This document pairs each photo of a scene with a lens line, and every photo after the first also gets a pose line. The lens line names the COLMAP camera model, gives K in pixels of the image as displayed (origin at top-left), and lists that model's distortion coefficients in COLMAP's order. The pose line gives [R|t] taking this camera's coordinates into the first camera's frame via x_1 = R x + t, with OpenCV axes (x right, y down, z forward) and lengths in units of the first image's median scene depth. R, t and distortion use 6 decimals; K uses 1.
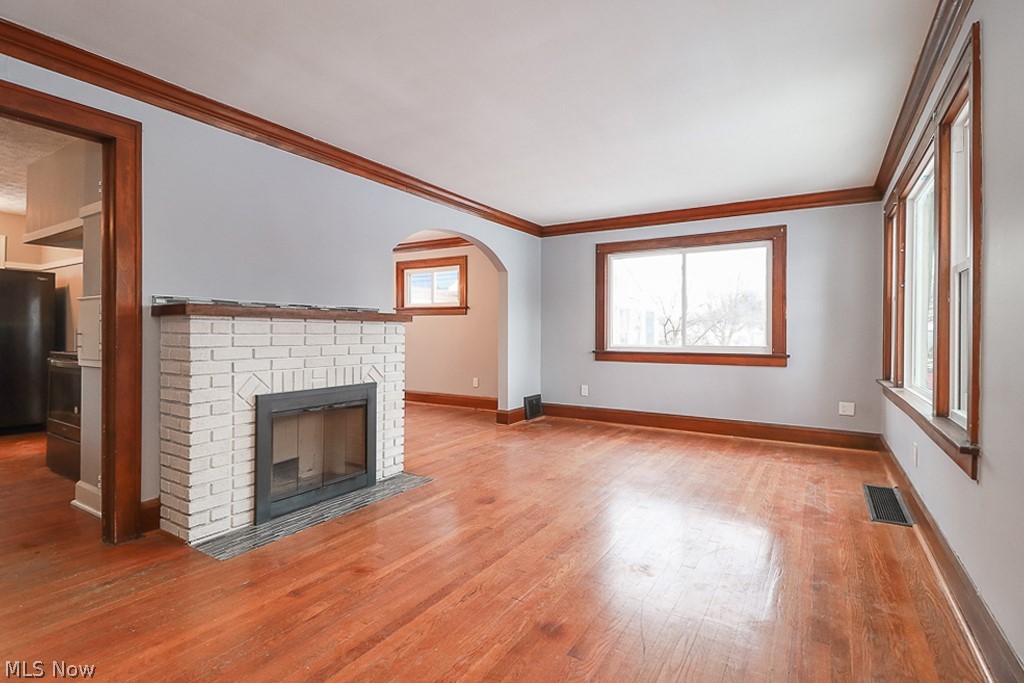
lens RADIAL K [[490.2, 0, 512.7], [0, 490.2, 335.1], [0, 0, 1]] dist [-0.004070, 0.000076]
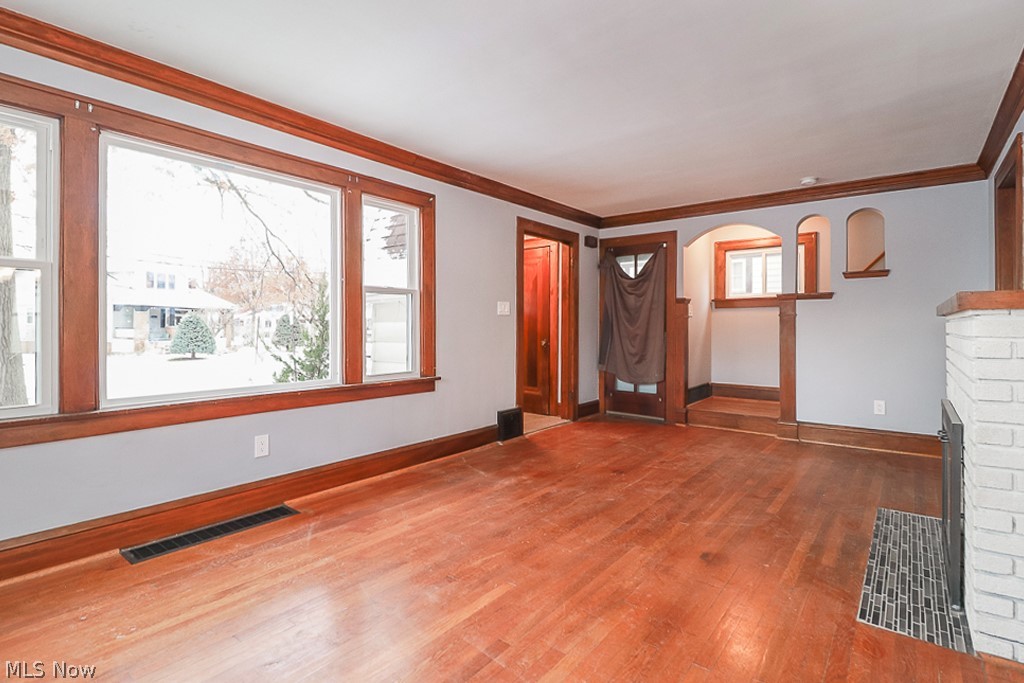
lens RADIAL K [[490.2, 0, 512.2], [0, 490.2, 335.2], [0, 0, 1]] dist [-0.004070, 0.000076]
pose [[-0.992845, -0.005965, 0.119264, 0.197536], [-0.003527, 0.999781, 0.020643, -0.015179], [-0.119361, 0.020075, -0.992648, 2.164938]]
